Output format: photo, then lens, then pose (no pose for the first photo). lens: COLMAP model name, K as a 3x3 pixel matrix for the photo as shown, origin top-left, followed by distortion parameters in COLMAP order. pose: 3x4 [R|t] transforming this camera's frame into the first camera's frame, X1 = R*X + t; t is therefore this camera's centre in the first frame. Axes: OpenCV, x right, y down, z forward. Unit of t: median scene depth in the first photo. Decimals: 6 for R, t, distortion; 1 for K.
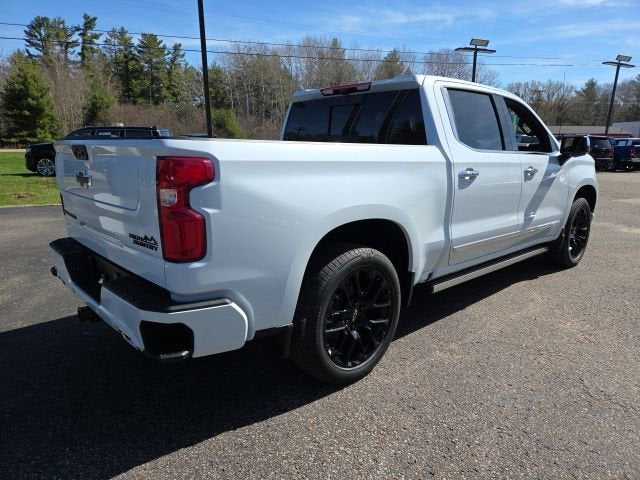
lens RADIAL K [[429.1, 0, 323.2], [0, 429.1, 239.5], [0, 0, 1]] dist [0.078432, -0.066201]
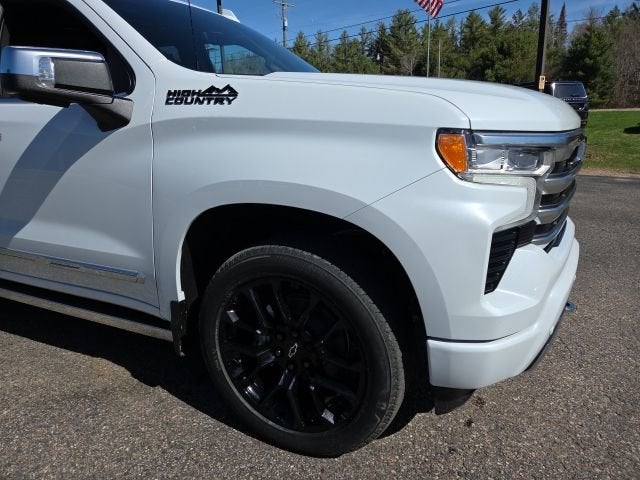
lens RADIAL K [[428.1, 0, 327.9], [0, 428.1, 236.5], [0, 0, 1]] dist [0.080753, -0.069306]
pose [[0.365419, 0.239571, -0.899486, 0.100334], [-0.169663, 0.967268, 0.188698, -0.018929], [0.915251, 0.083655, 0.394104, 0.106511]]
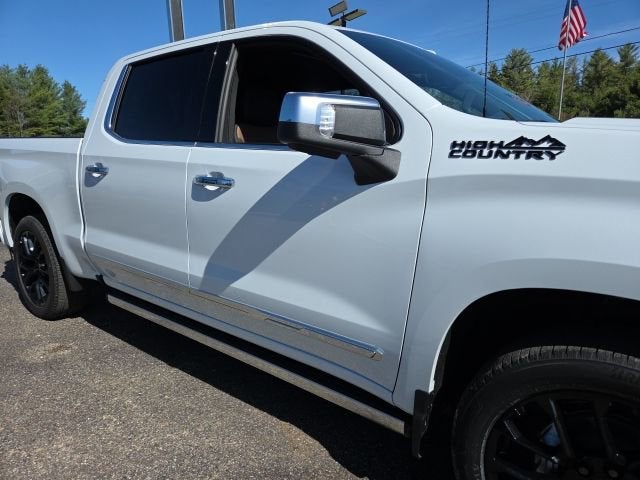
lens RADIAL K [[429.1, 0, 323.2], [0, 429.1, 239.5], [0, 0, 1]] dist [0.078432, -0.066201]
pose [[0.146629, 0.188965, -0.970975, 0.089185], [-0.209306, 0.965286, 0.156250, -0.017799], [0.966794, 0.180320, 0.181090, 0.094508]]
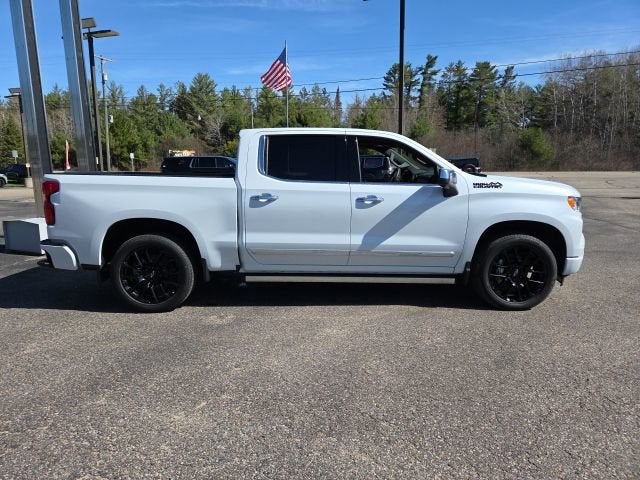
lens RADIAL K [[429.1, 0, 323.2], [0, 429.1, 239.5], [0, 0, 1]] dist [0.078432, -0.066201]
pose [[0.740458, 0.108571, -0.663275, 0.102738], [-0.139729, 0.990171, 0.006092, -0.004051], [0.657418, 0.088168, 0.748351, 0.008738]]
